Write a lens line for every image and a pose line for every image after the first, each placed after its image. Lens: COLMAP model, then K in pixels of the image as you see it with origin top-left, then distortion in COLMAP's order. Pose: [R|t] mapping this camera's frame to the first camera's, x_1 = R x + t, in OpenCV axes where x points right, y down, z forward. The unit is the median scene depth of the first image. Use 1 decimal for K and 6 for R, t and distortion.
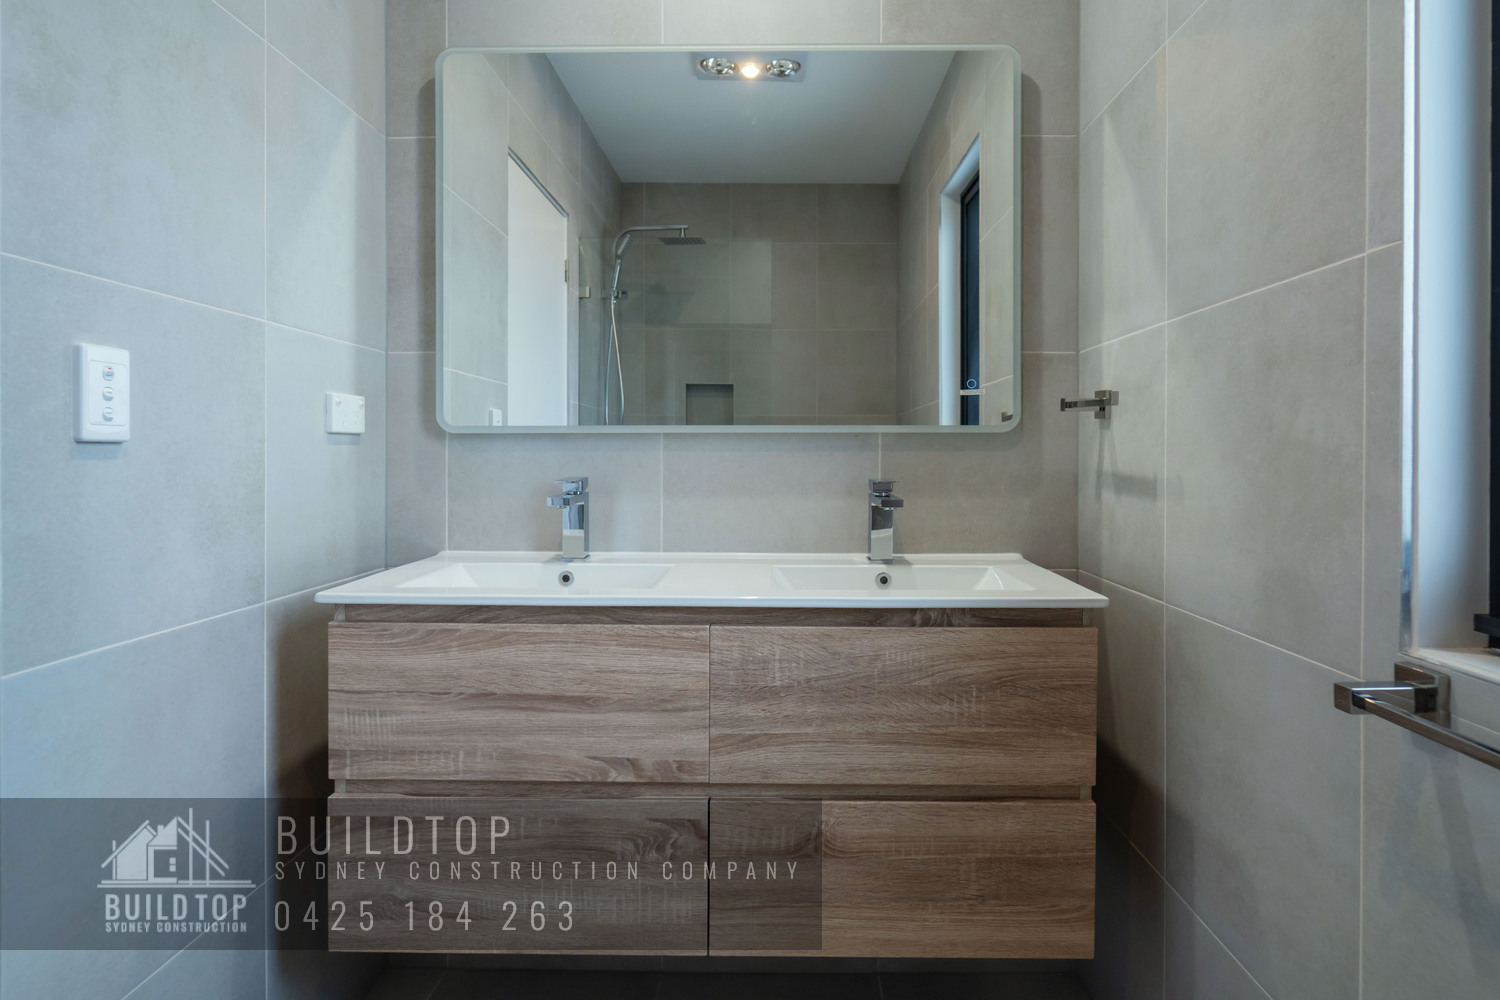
lens RADIAL K [[832.3, 0, 763.1], [0, 832.3, 458.3], [0, 0, 1]] dist [-0.017697, -0.000151]
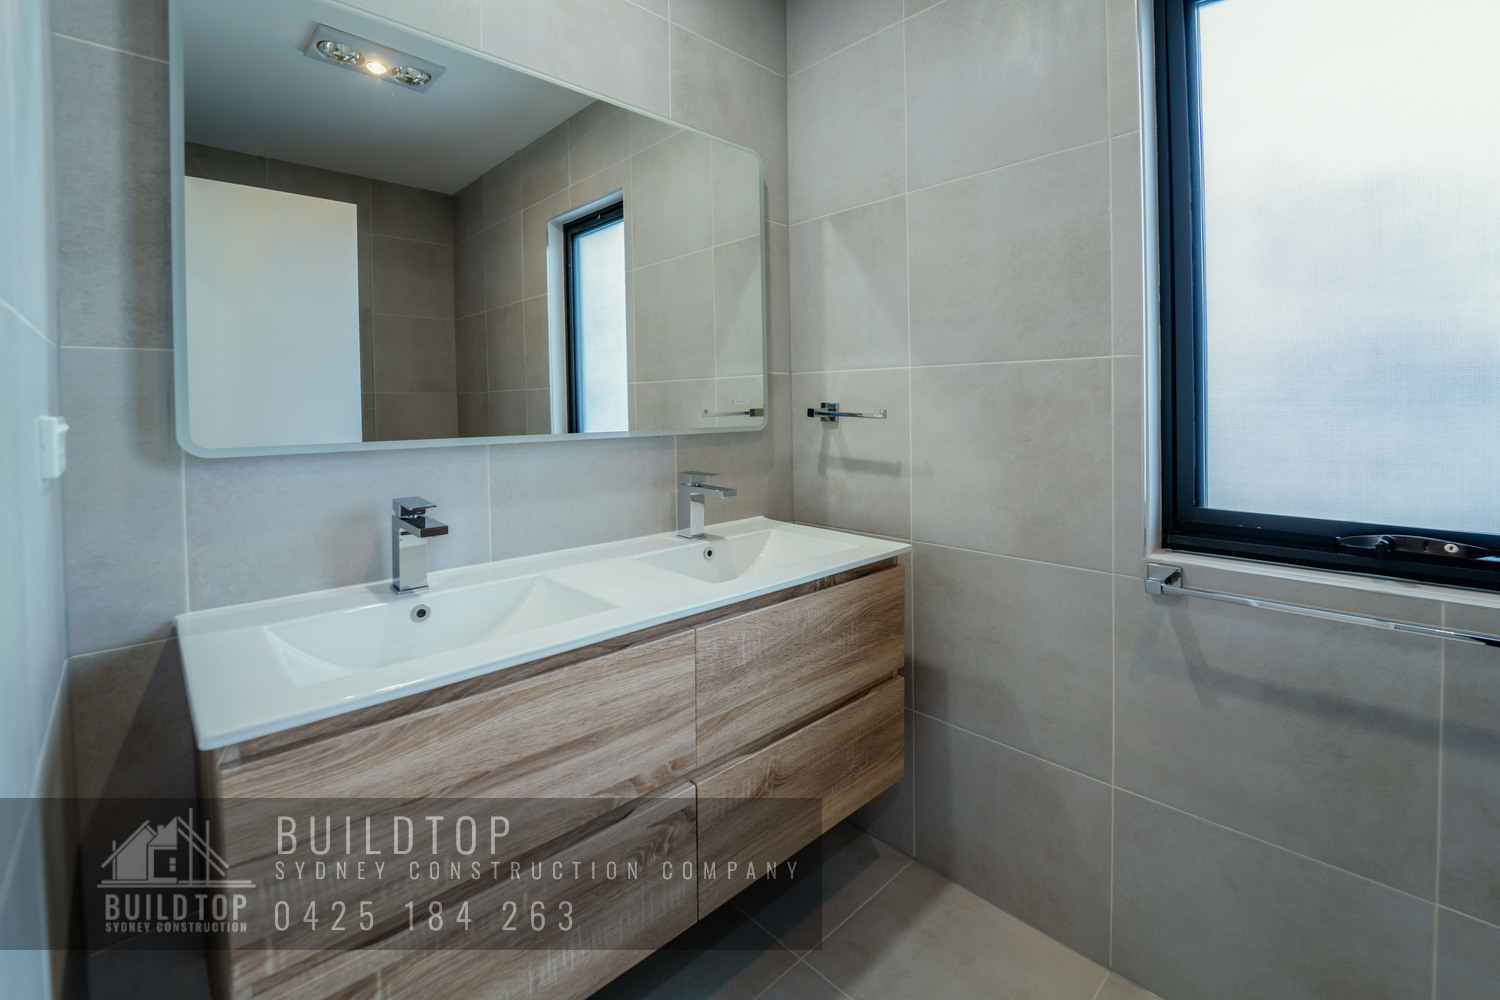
lens RADIAL K [[613.3, 0, 774.2], [0, 613.3, 415.2], [0, 0, 1]] dist [-0.019817, -0.000524]
pose [[0.714277, -0.022930, 0.699487, -0.549002], [0.021699, 0.999708, 0.010614, -0.090594], [-0.699526, 0.007596, 0.714566, 0.335494]]
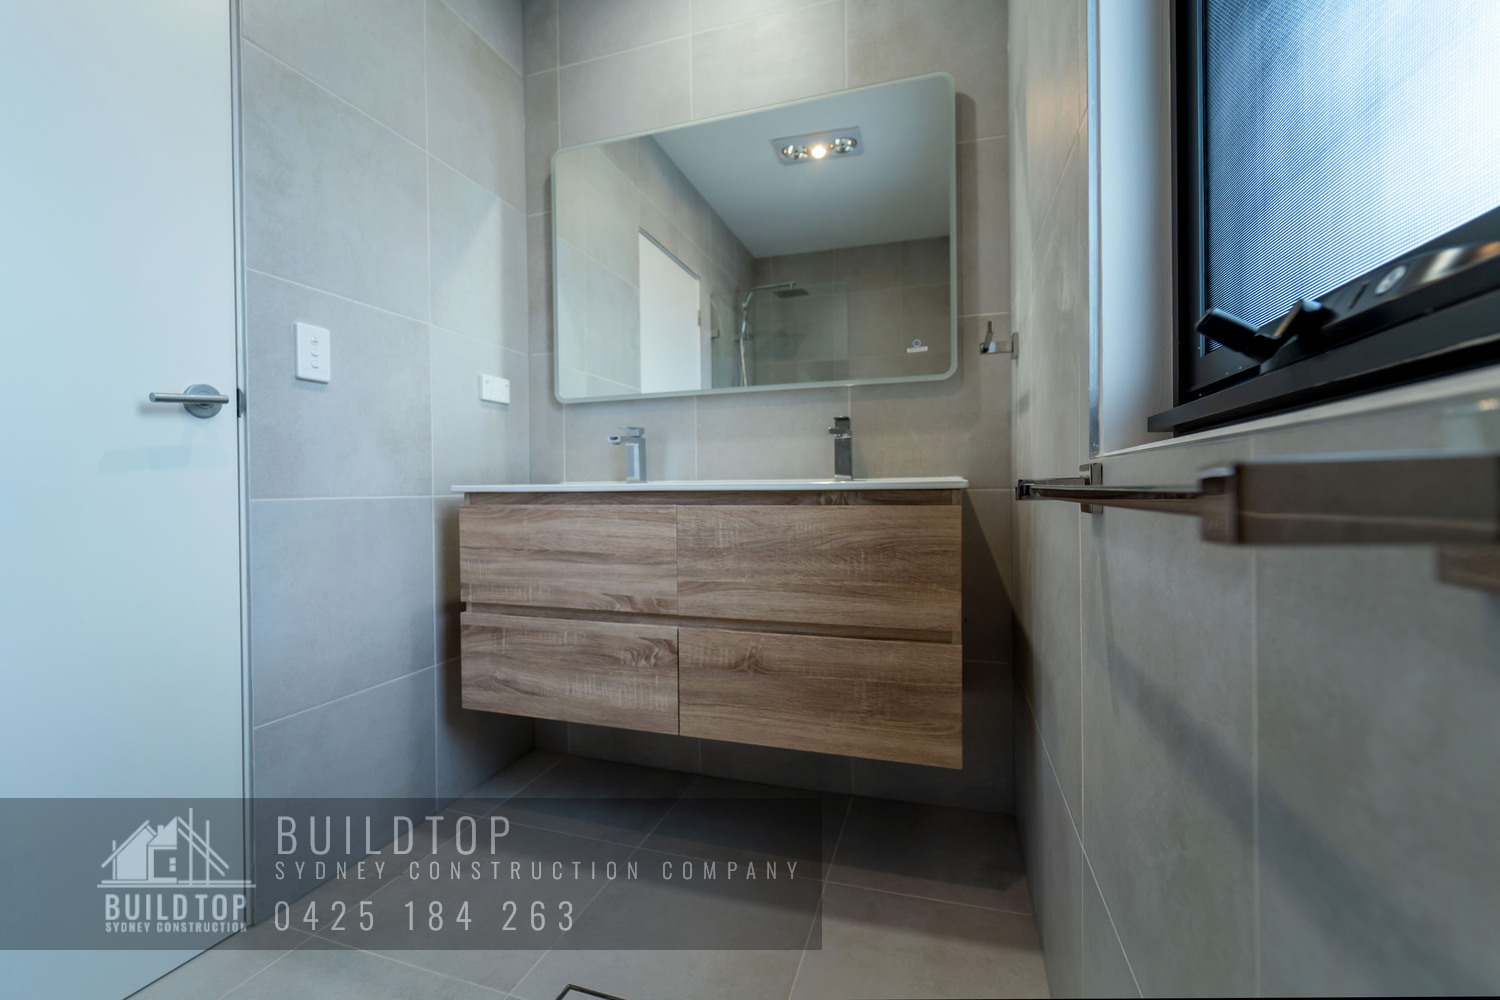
lens RADIAL K [[613.3, 0, 714.5], [0, 613.3, 487.3], [0, 0, 1]] dist [-0.019817, -0.000524]
pose [[0.955042, -0.005834, -0.296413, 0.310216], [0.010988, 0.999816, 0.015726, 0.153047], [0.296267, -0.018276, 0.954930, 0.008705]]
